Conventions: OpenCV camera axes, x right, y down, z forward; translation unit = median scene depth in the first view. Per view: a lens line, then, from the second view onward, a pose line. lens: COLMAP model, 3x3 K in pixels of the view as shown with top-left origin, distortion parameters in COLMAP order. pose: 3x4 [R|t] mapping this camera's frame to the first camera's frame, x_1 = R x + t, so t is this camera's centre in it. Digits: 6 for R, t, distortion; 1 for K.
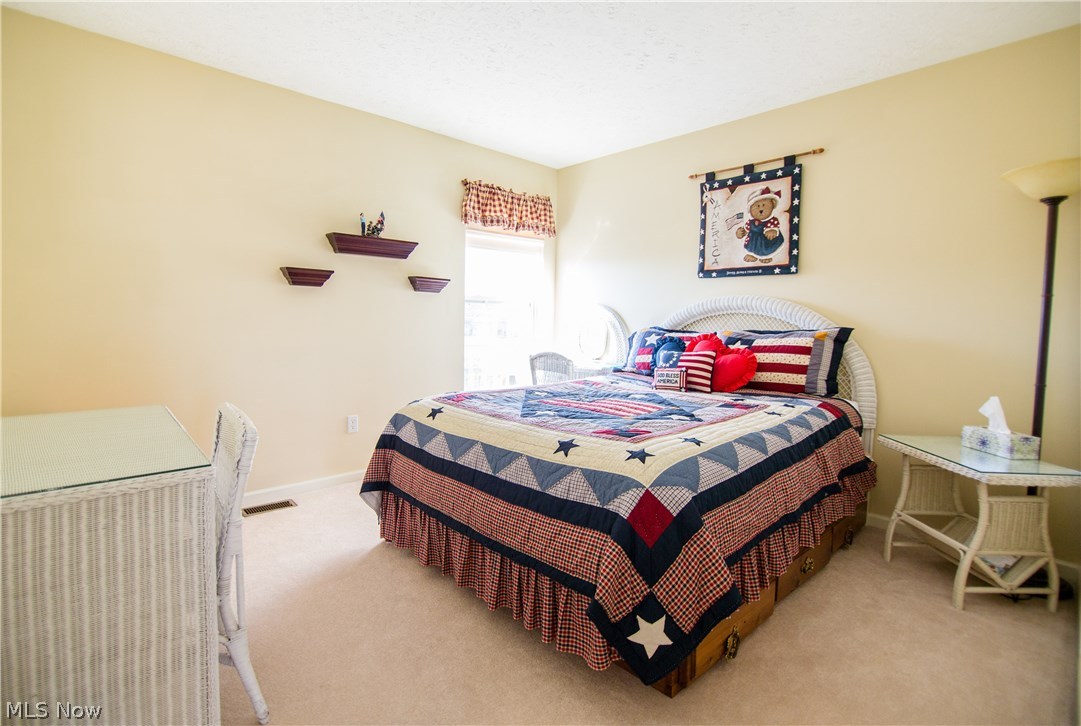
lens RADIAL K [[547.0, 0, 537.2], [0, 547.0, 355.6], [0, 0, 1]] dist [-0.000759, -0.000247]
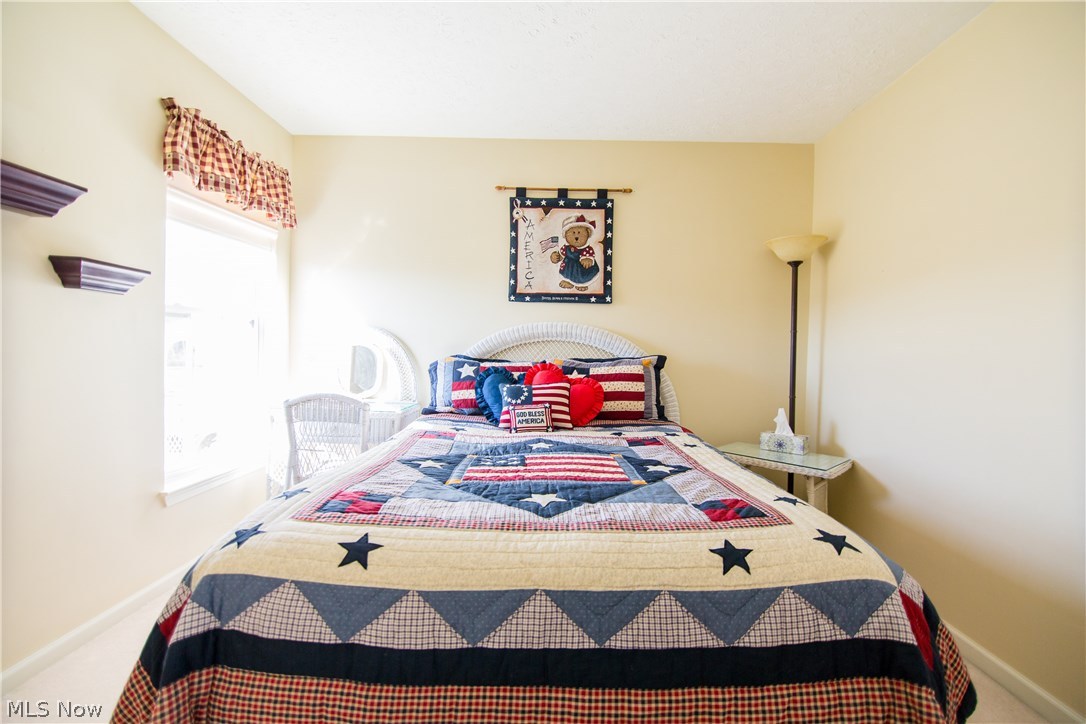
lens RADIAL K [[492.8, 0, 547.2], [0, 492.8, 360.2], [0, 0, 1]] dist [-0.008283, -0.000809]
pose [[0.673494, -0.017711, 0.738981, -0.291360], [0.041967, 0.999017, -0.014306, -0.033458], [-0.738001, 0.040648, 0.673575, 0.451797]]
